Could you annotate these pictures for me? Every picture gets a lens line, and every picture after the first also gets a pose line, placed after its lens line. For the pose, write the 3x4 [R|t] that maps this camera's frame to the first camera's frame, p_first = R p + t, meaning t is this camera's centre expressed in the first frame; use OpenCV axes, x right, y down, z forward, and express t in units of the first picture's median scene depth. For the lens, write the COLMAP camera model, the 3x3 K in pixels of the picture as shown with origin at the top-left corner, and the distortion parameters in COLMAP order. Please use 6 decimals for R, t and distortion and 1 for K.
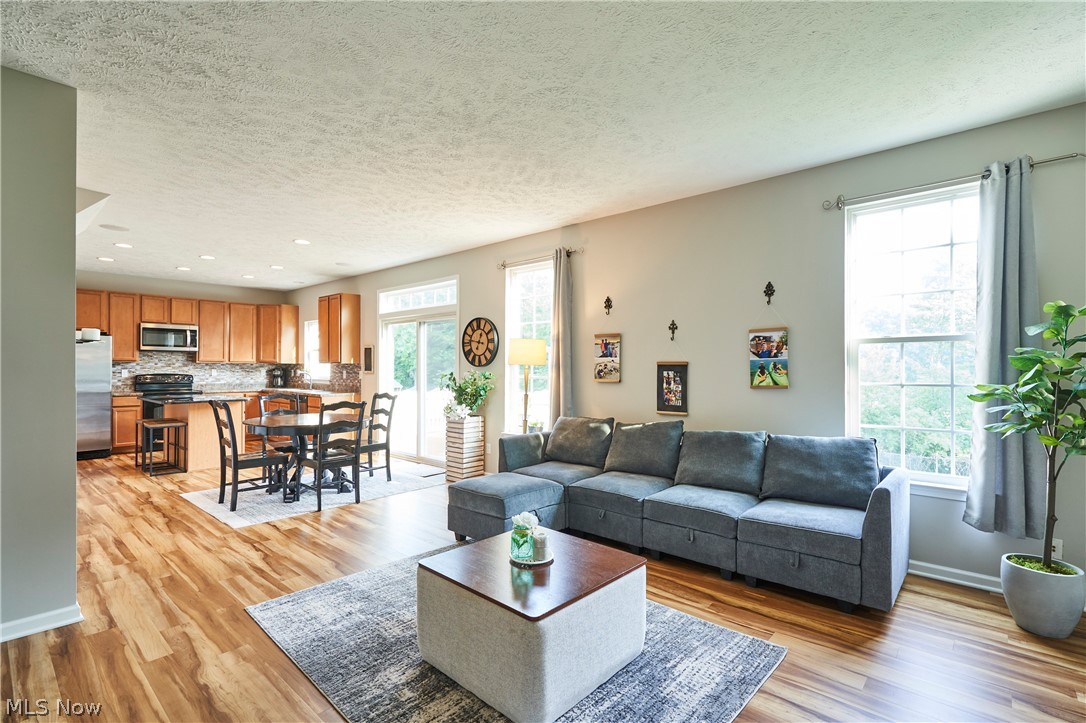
lens RADIAL K [[510.3, 0, 547.0], [0, 510.3, 364.9], [0, 0, 1]] dist [0.001792, -0.000037]
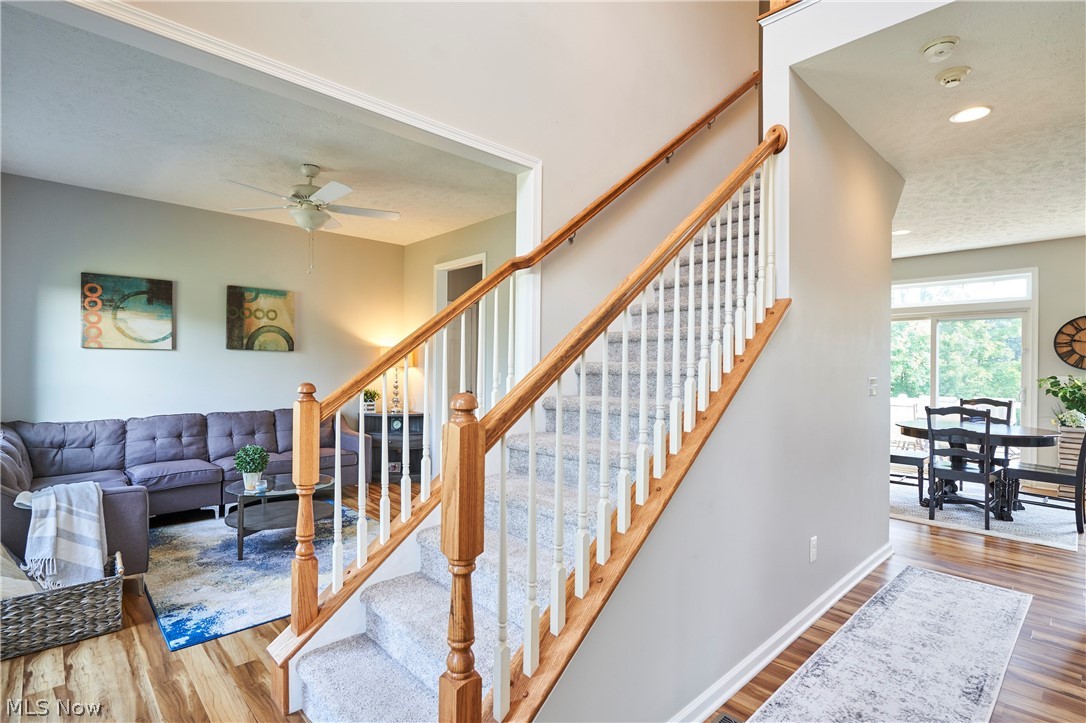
lens RADIAL K [[528.8, 0, 540.4], [0, 528.8, 361.8], [0, 0, 1]] dist [-0.001026, -0.000091]
pose [[0.997463, 0.005471, -0.070983, -0.783855], [-0.005224, 0.999980, 0.003657, -0.007087], [0.071002, -0.003277, 0.997471, 0.007442]]
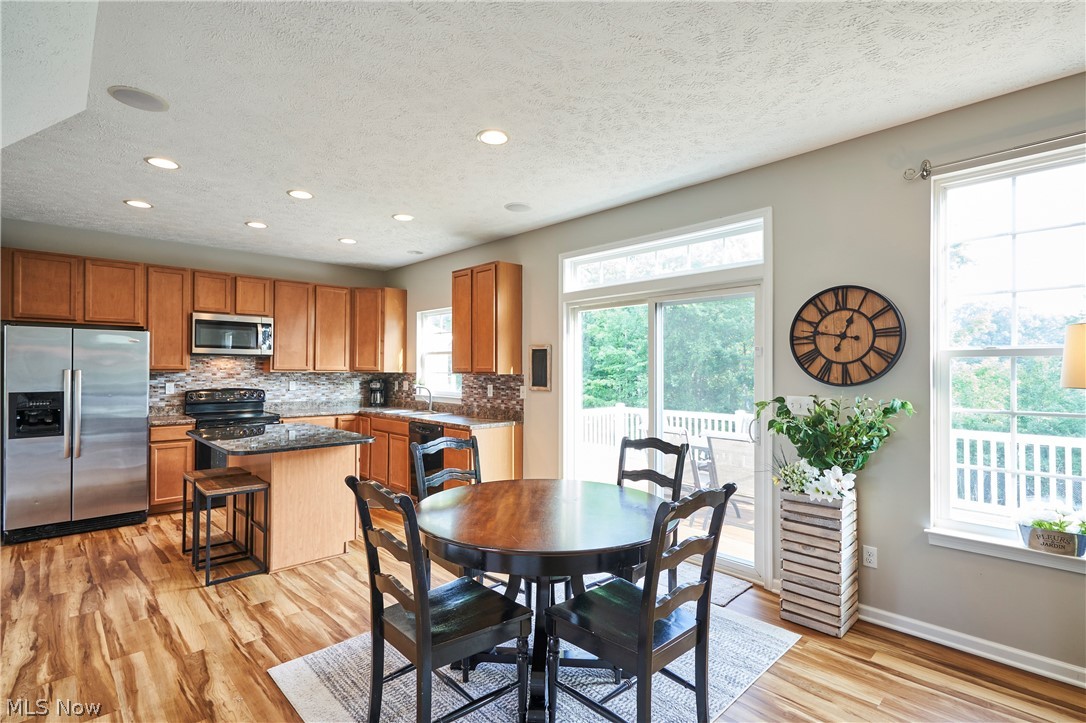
lens RADIAL K [[510.3, 0, 542.3], [0, 510.3, 366.1], [0, 0, 1]] dist [0.001792, -0.000037]
pose [[0.997134, -0.000159, -0.075657, -0.292324], [-0.000120, 0.999993, -0.003682, -0.010452], [0.075657, 0.003680, 0.997127, 0.372810]]
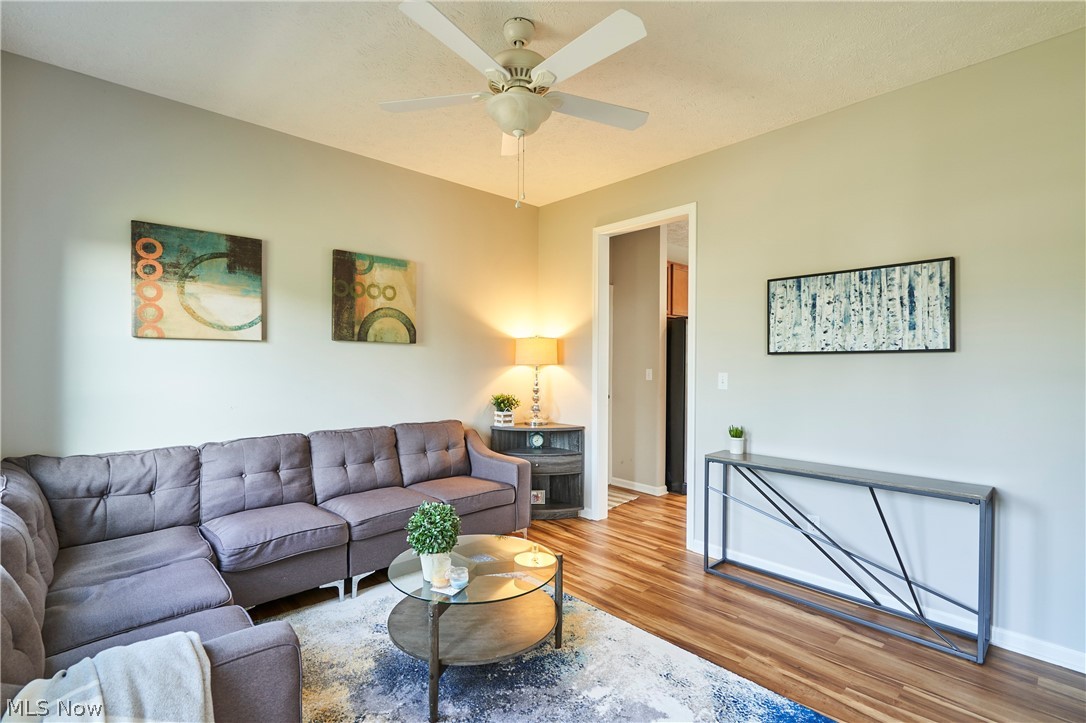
lens RADIAL K [[510.3, 0, 545.1], [0, 510.3, 362.1], [0, 0, 1]] dist [0.001792, -0.000037]
pose [[0.996399, 0.003804, -0.084701, -0.988260], [-0.002773, 0.999921, 0.012281, -0.005391], [0.084741, -0.012002, 0.996331, 0.197821]]
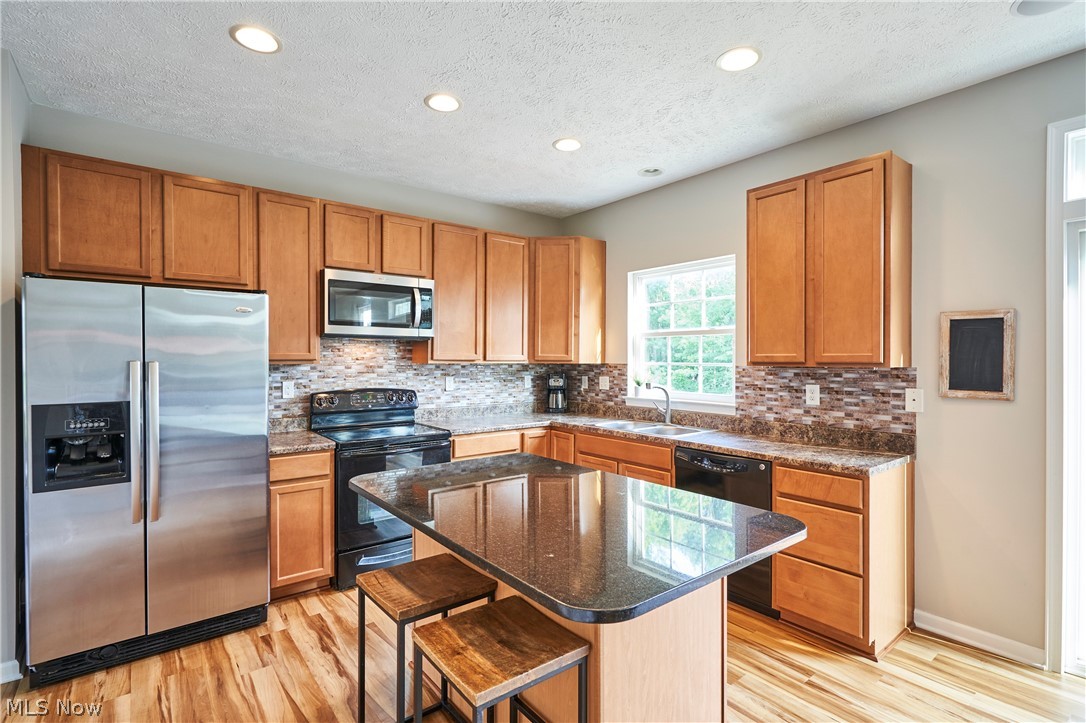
lens RADIAL K [[510.3, 0, 543.2], [0, 510.3, 362.9], [0, 0, 1]] dist [0.001792, -0.000037]
pose [[0.985303, -0.001842, -0.170803, -0.547311], [0.003538, 0.999947, 0.009626, -0.009471], [0.170777, -0.010089, 0.985258, 0.619202]]
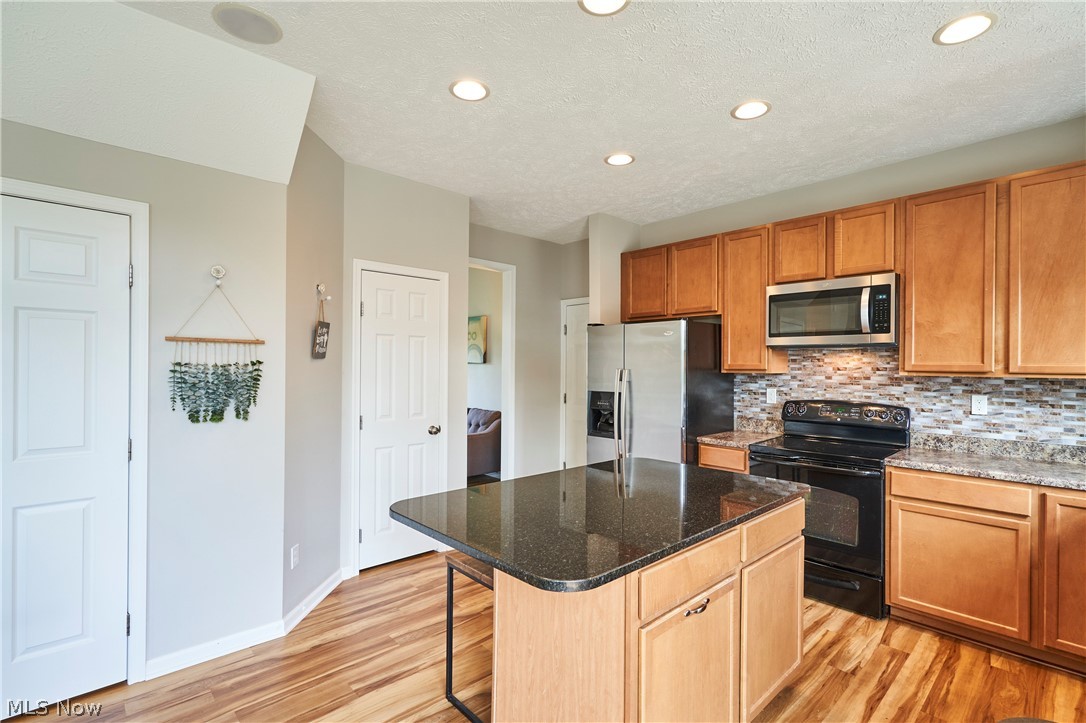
lens RADIAL K [[510.3, 0, 545.6], [0, 510.3, 362.4], [0, 0, 1]] dist [0.001792, -0.000037]
pose [[-0.085969, -0.010578, -0.996242, -0.327281], [-0.003295, 0.999941, -0.010333, -0.009621], [0.996292, 0.002394, -0.085999, 0.835933]]
